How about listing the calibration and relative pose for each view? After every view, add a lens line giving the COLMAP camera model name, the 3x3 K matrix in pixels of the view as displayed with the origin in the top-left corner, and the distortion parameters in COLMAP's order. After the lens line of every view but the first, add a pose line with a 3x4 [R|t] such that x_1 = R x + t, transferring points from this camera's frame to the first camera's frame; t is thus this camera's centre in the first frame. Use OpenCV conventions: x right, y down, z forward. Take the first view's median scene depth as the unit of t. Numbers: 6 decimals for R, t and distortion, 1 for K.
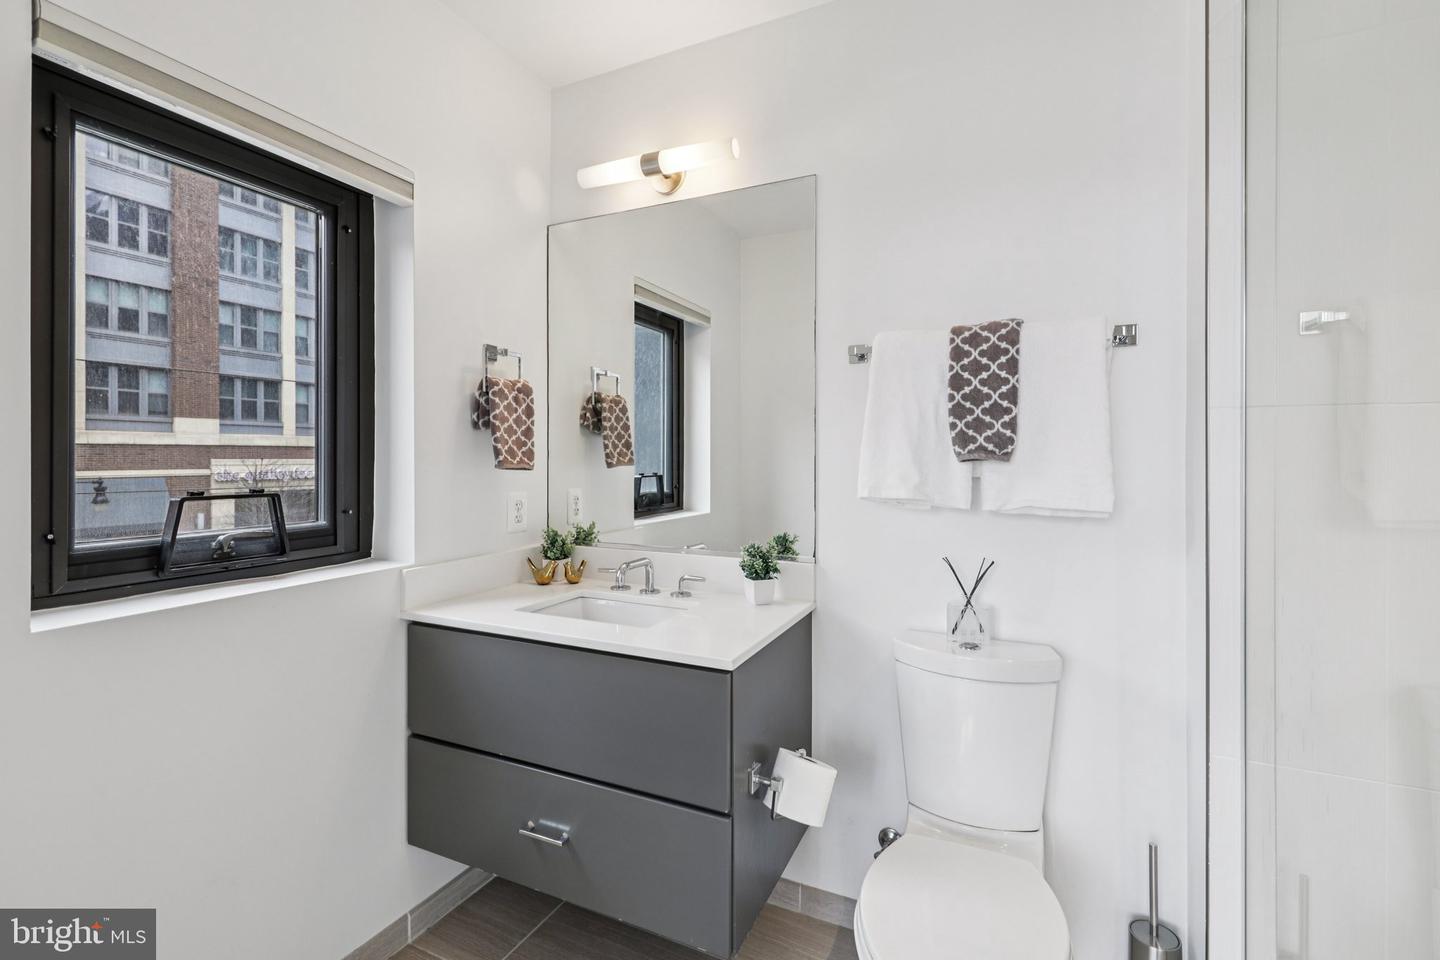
lens RADIAL K [[648.3, 0, 712.5], [0, 648.3, 456.7], [0, 0, 1]] dist [0.011722, -0.005502]
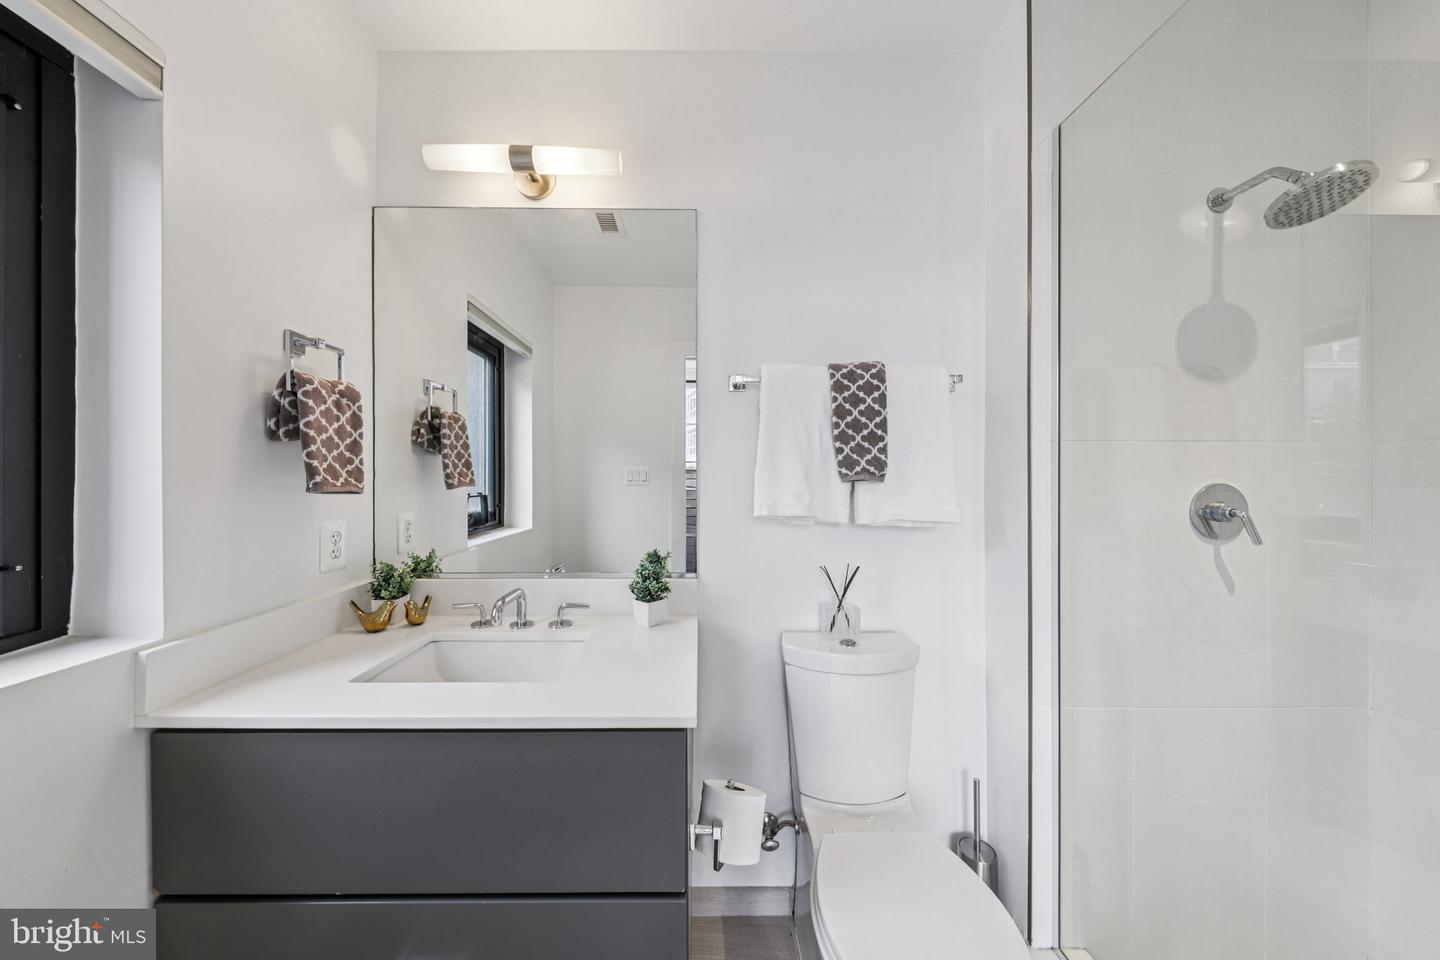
lens RADIAL K [[475.7, 0, 714.0], [0, 475.7, 478.3], [0, 0, 1]] dist [0.002442, -0.001718]
pose [[0.898889, 0.000395, 0.438176, -0.169275], [-0.001542, 0.999996, 0.002263, -0.000433], [-0.438174, -0.002710, 0.898886, 0.323352]]
